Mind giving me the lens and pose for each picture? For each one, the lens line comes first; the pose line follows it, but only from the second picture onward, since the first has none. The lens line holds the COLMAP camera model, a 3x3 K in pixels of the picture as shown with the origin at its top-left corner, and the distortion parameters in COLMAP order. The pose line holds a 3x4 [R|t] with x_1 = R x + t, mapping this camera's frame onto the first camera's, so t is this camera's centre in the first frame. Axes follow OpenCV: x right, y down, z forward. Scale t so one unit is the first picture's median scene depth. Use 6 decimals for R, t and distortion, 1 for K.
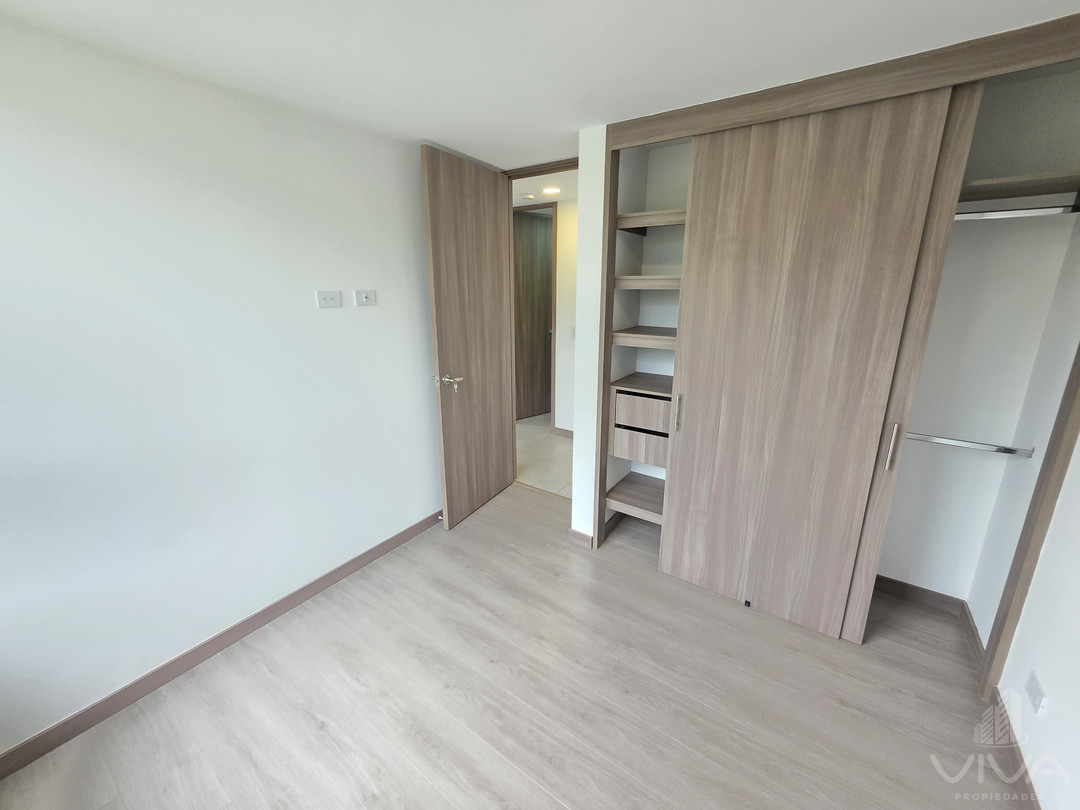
lens RADIAL K [[432.8, 0, 531.1], [0, 432.8, 389.3], [0, 0, 1]] dist [0.001402, -0.000458]
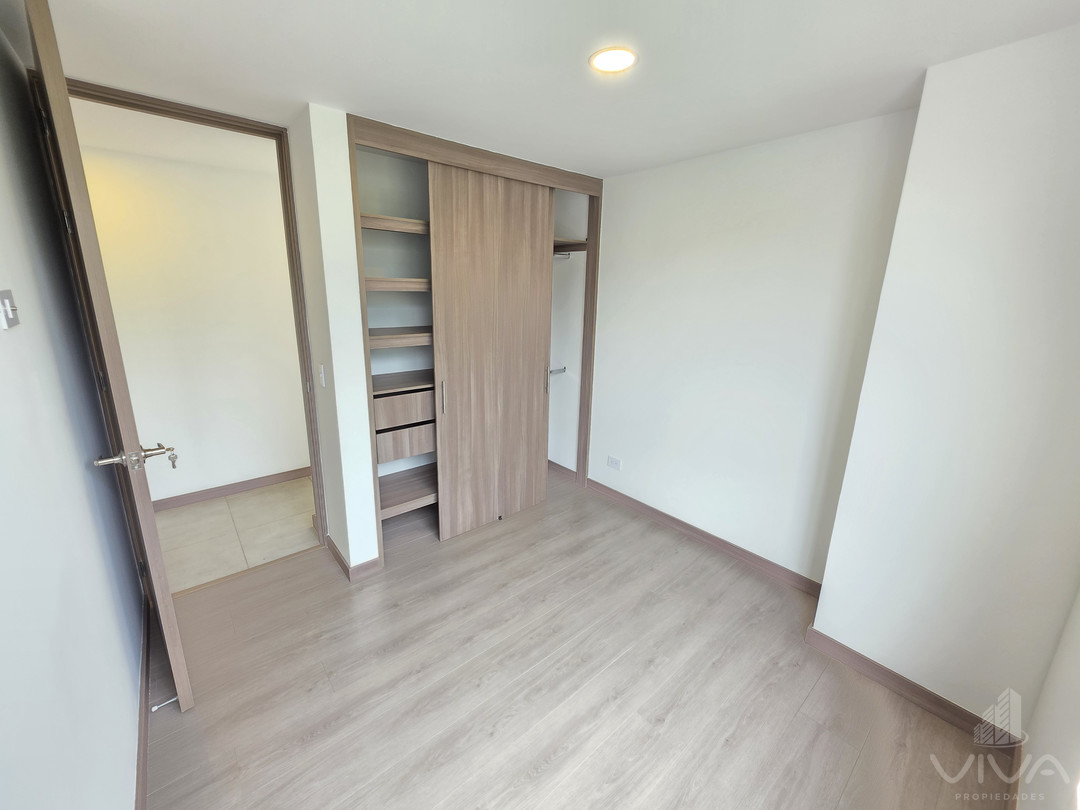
lens RADIAL K [[432.8, 0, 531.1], [0, 432.8, 389.3], [0, 0, 1]] dist [0.001402, -0.000458]
pose [[0.247886, -0.211224, 0.945482, -0.830849], [0.212569, 0.964018, 0.159634, -0.122044], [-0.945181, 0.161409, 0.283867, 0.528140]]
